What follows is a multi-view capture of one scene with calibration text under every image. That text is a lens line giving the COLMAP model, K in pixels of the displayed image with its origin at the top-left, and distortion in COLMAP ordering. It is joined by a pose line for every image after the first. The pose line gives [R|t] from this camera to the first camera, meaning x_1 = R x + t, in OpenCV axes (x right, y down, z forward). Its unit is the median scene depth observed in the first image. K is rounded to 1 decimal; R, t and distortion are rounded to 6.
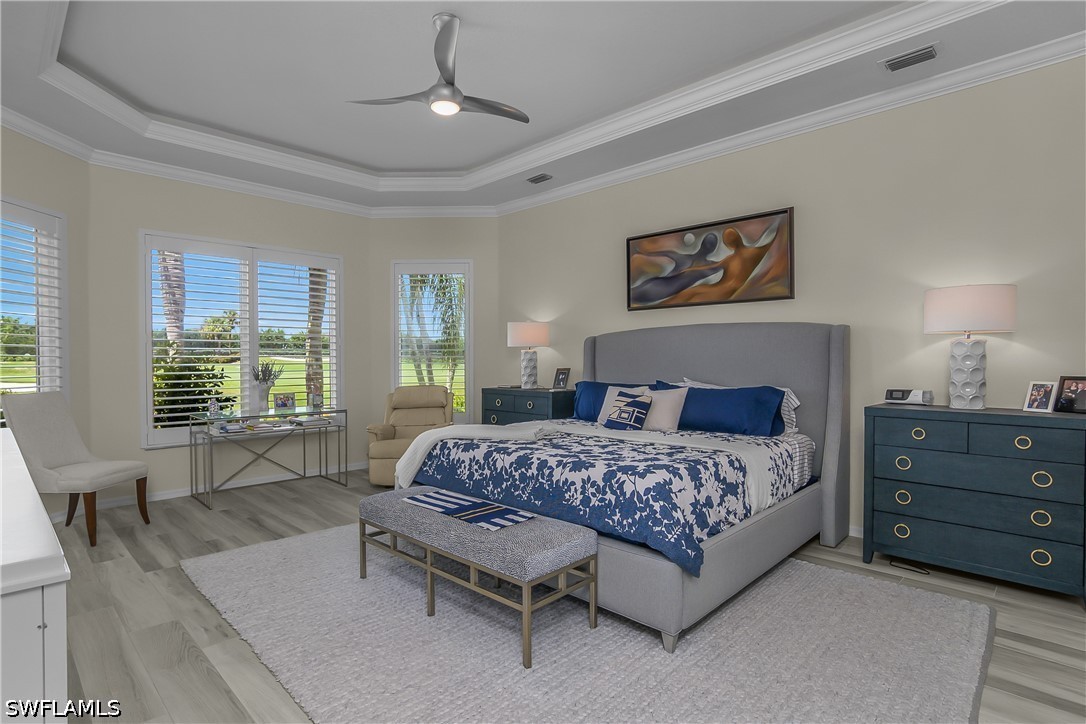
lens RADIAL K [[538.7, 0, 544.2], [0, 538.7, 359.8], [0, 0, 1]] dist [-0.020253, 0.001601]
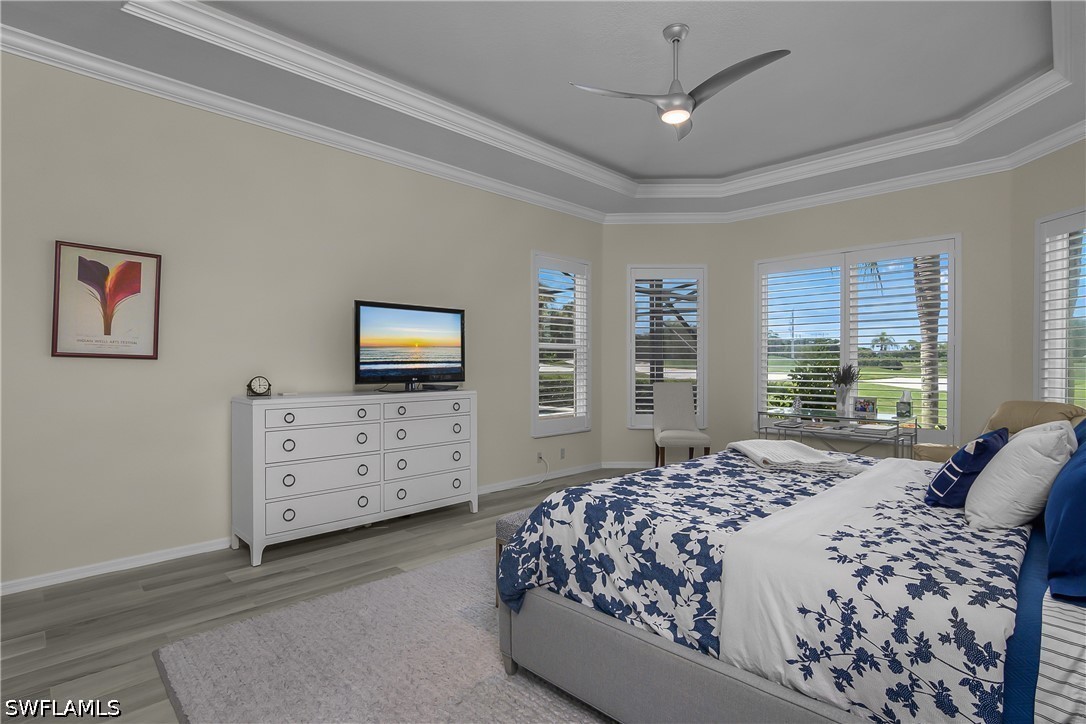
lens RADIAL K [[530.5, 0, 544.7], [0, 530.5, 361.5], [0, 0, 1]] dist [-0.000686, -0.000017]
pose [[-0.001287, -0.000521, -0.999999, 0.478295], [0.001479, 0.999999, -0.000523, -0.002381], [0.999998, -0.001480, -0.001286, 0.433687]]
